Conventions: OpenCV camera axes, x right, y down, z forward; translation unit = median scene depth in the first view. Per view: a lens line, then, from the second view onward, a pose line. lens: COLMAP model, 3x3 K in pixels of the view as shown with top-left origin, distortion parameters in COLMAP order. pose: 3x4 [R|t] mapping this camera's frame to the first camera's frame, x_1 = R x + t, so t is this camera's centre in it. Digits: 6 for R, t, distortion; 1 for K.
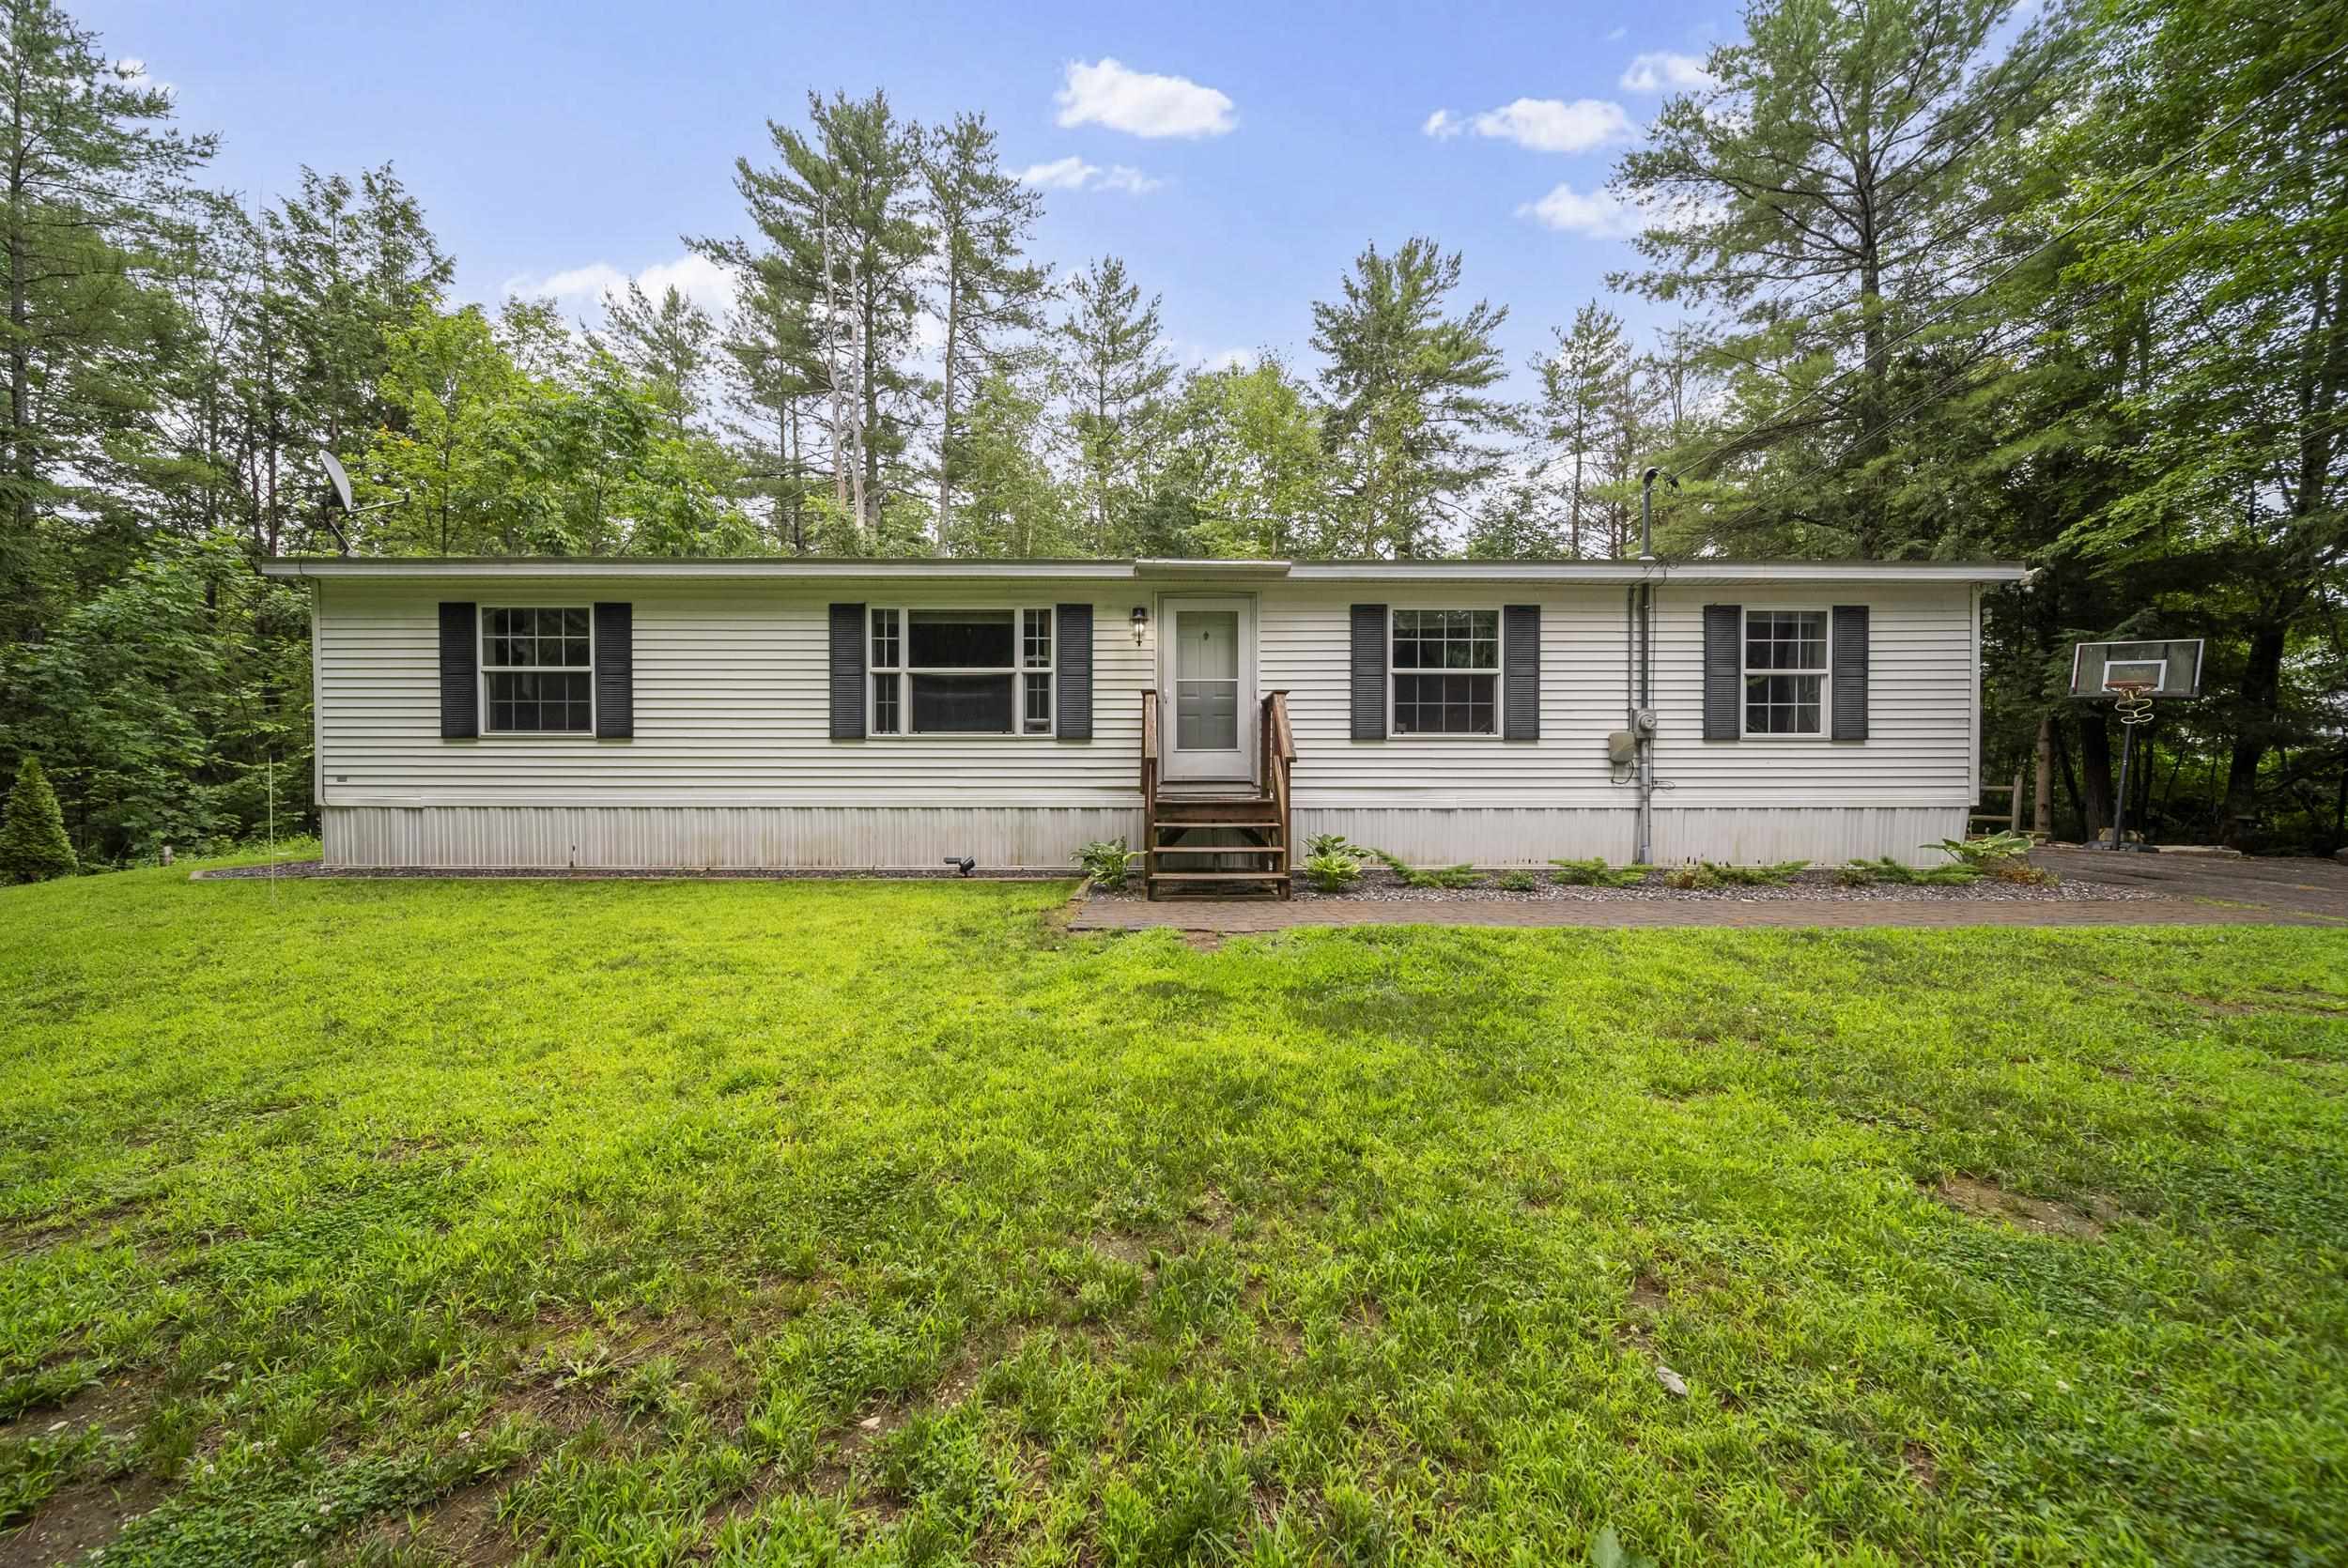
lens RADIAL K [[815.7, 0, 1177.1], [0, 815.7, 787.8], [0, 0, 1]] dist [-0.003750, -0.000228]
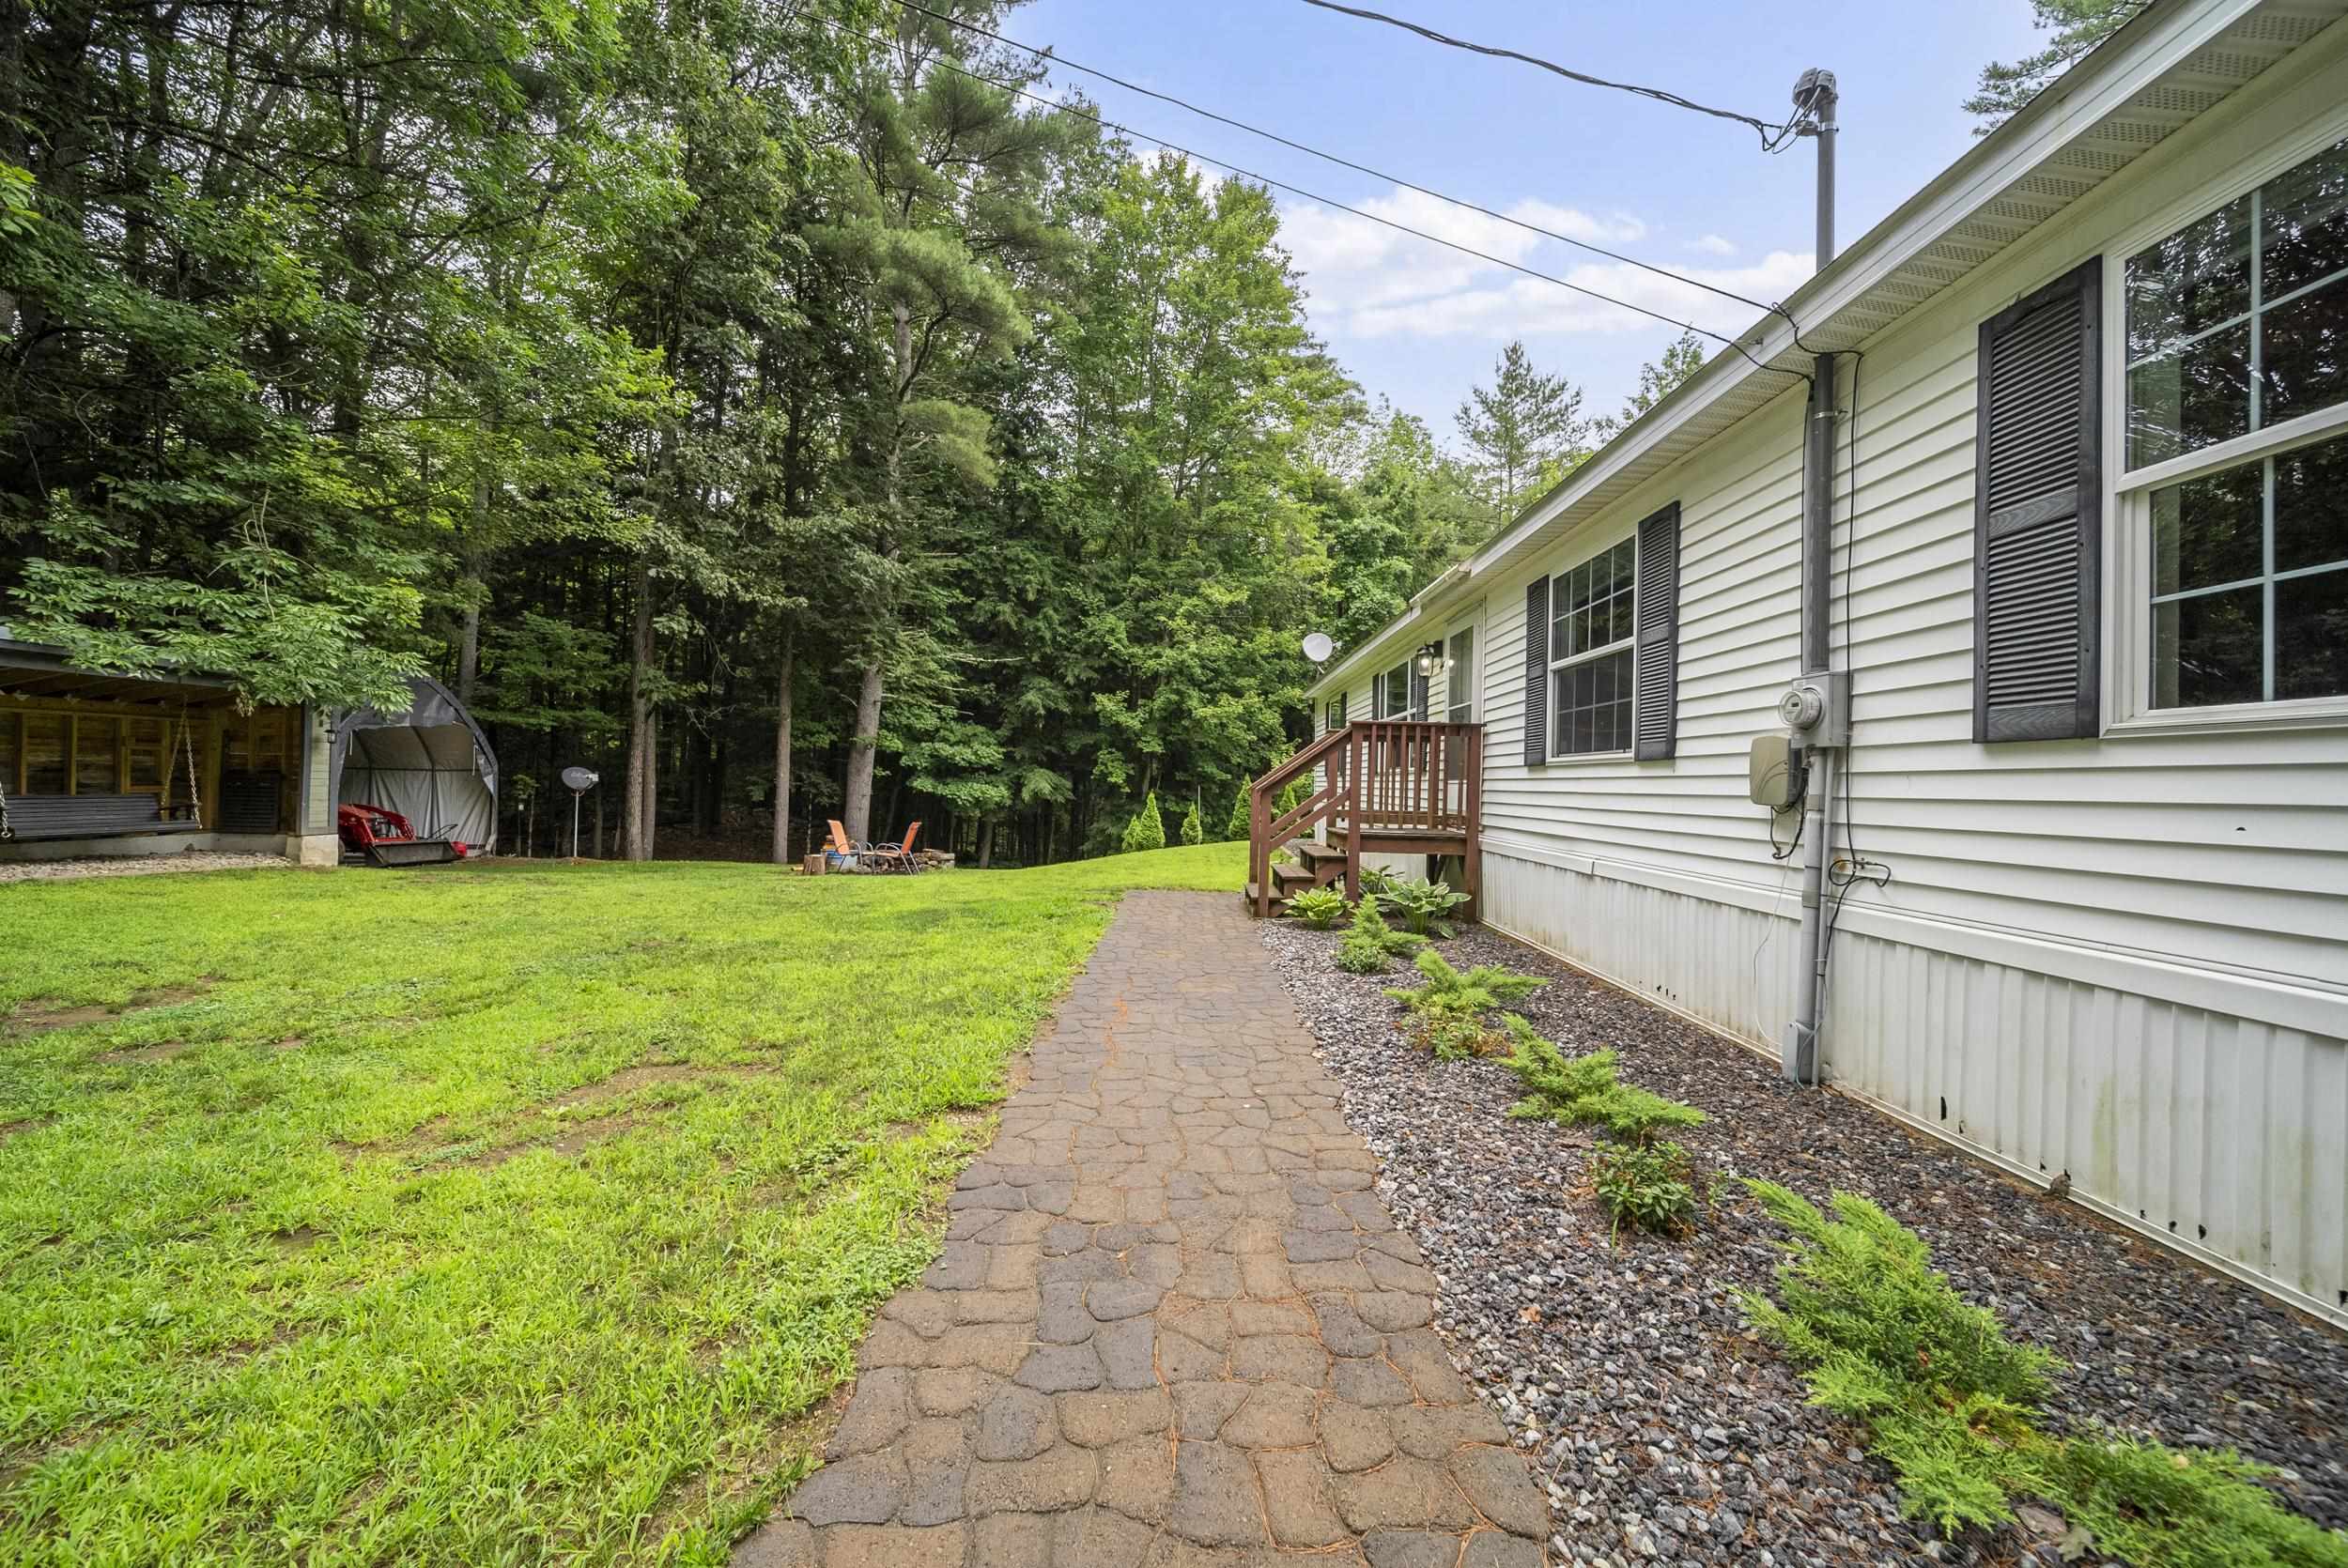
lens RADIAL K [[824.8, 0, 1174.0], [0, 824.8, 784.0], [0, 0, 1]] dist [-0.007901, 0.000070]
pose [[-0.022704, 0.000746, -0.999742, 0.972998], [-0.048321, 0.998830, 0.001843, -0.029090], [0.998574, 0.048350, -0.022641, 0.696495]]
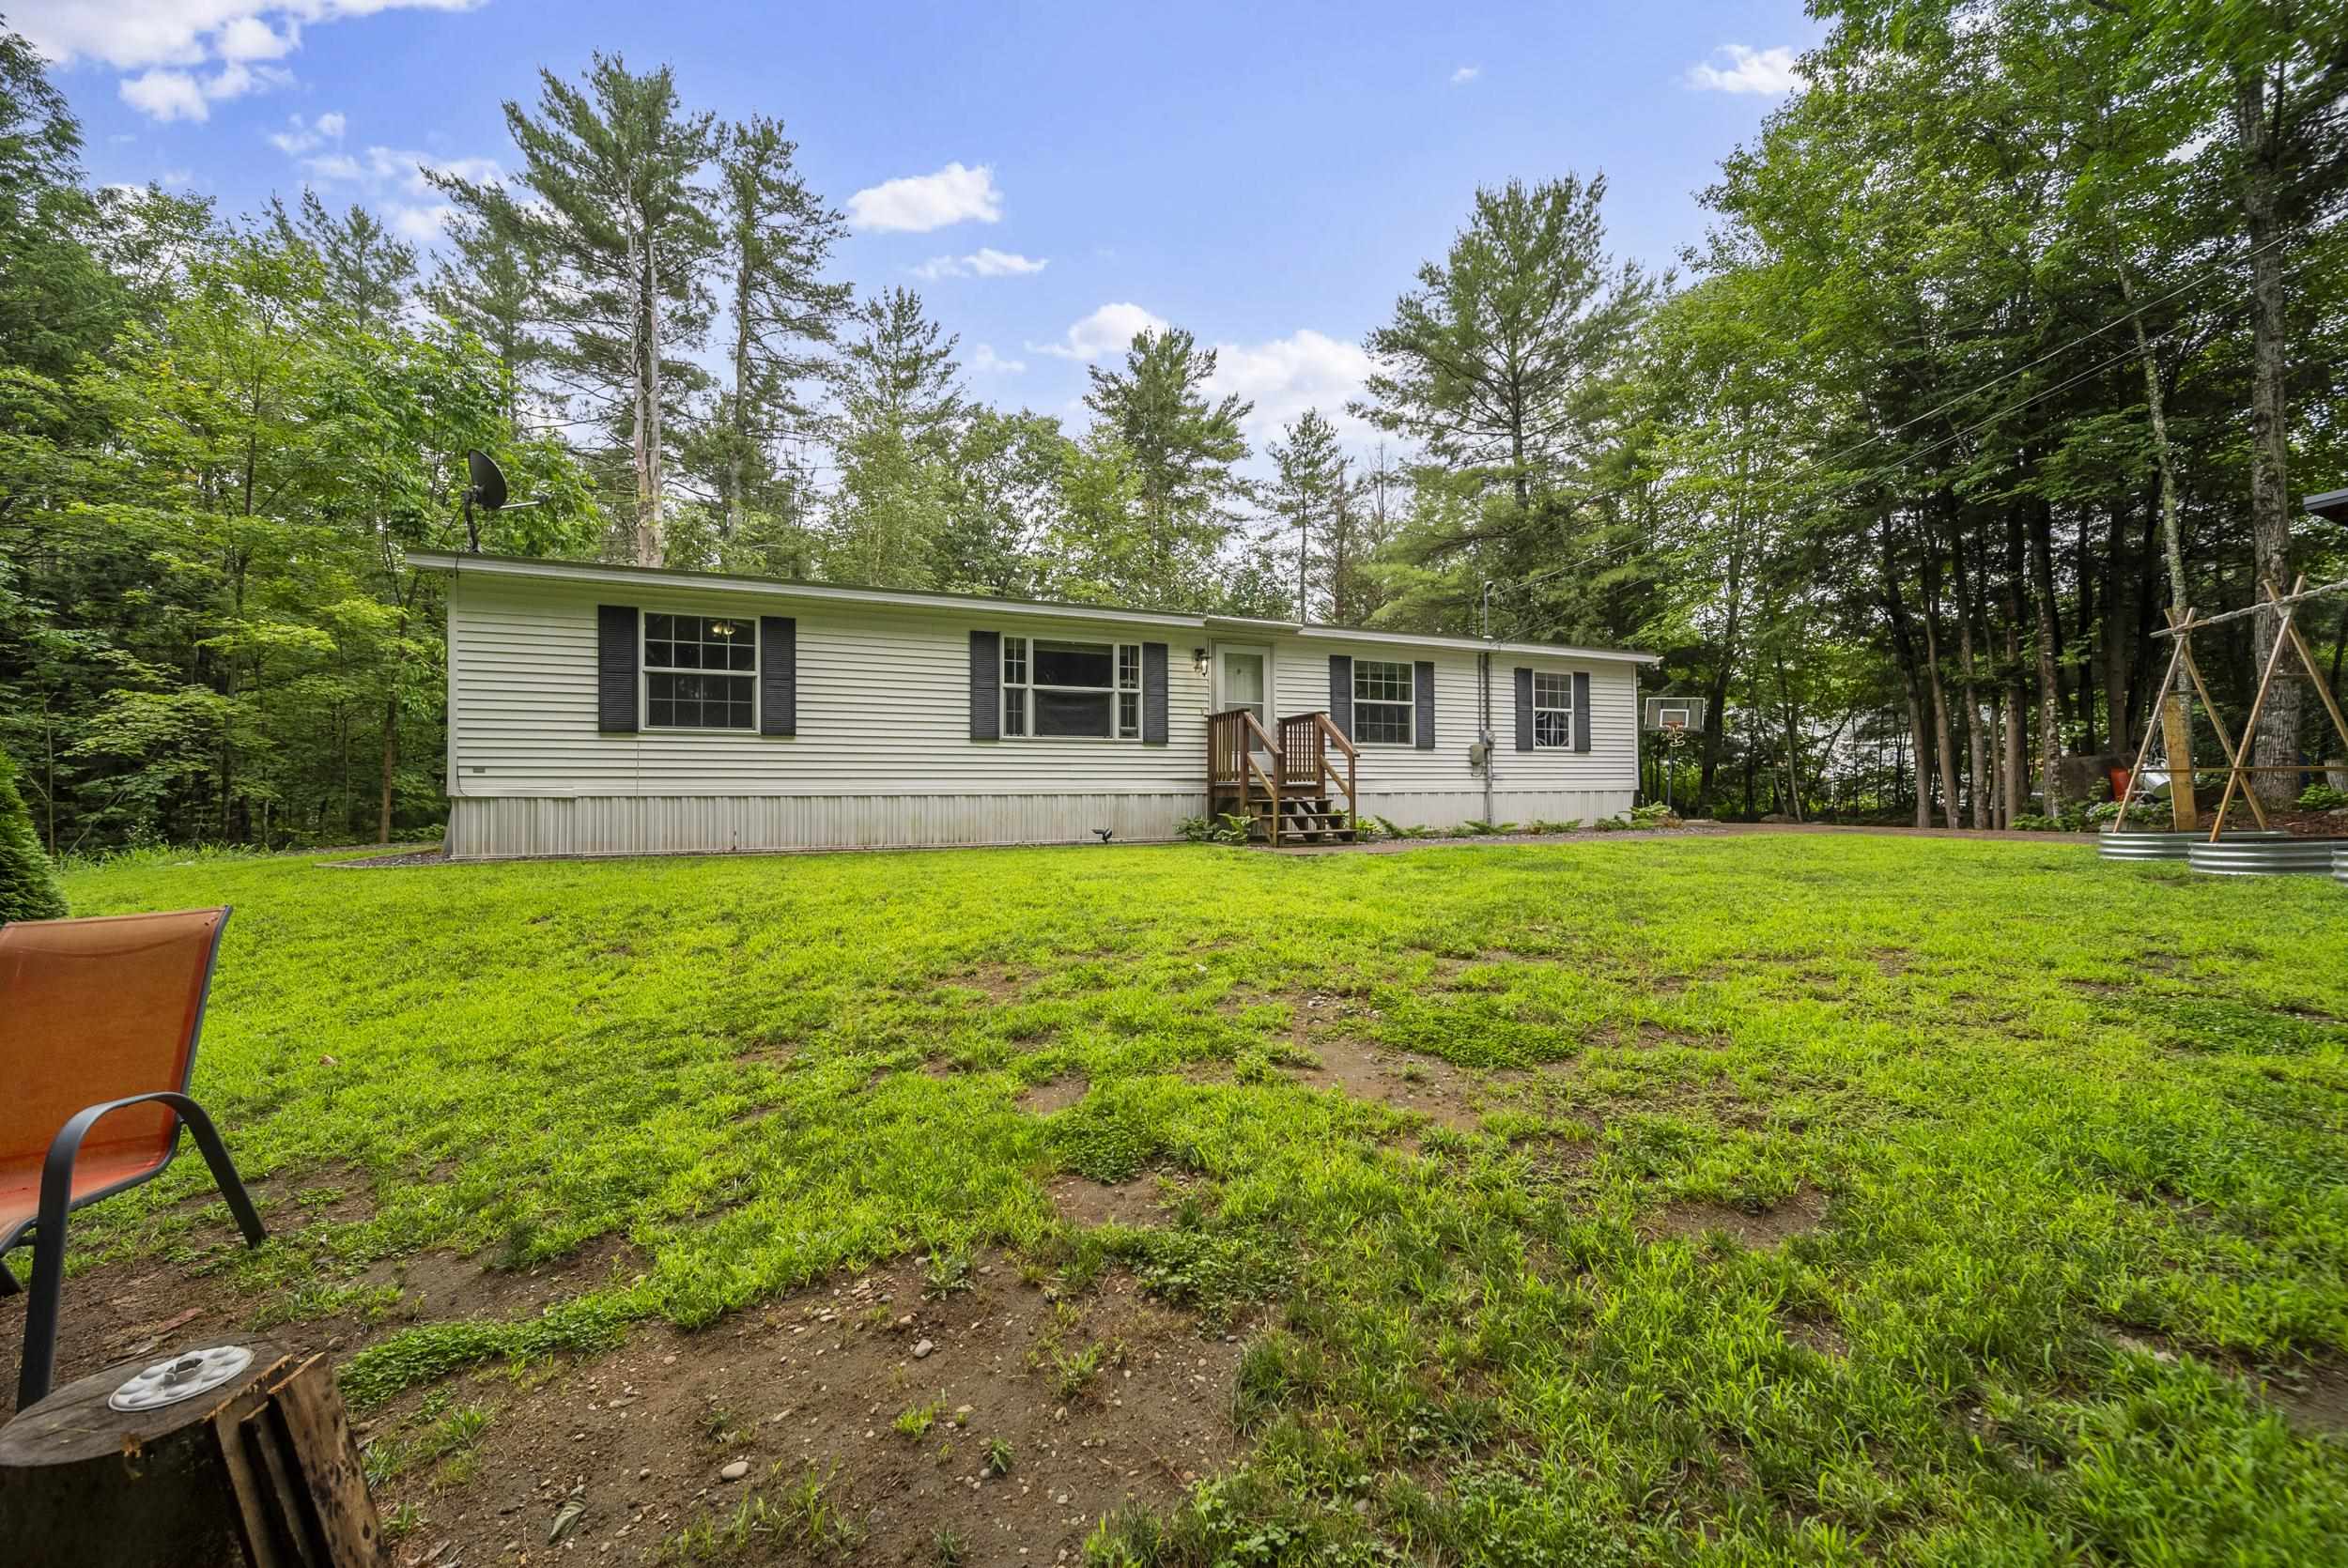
lens RADIAL K [[824.8, 0, 1174.0], [0, 824.8, 784.0], [0, 0, 1]] dist [-0.007901, 0.000070]
pose [[0.927222, -0.002021, 0.374508, -0.604517], [0.014792, 0.999403, -0.031231, 0.050511], [-0.374221, 0.034497, 0.926698, -0.266826]]
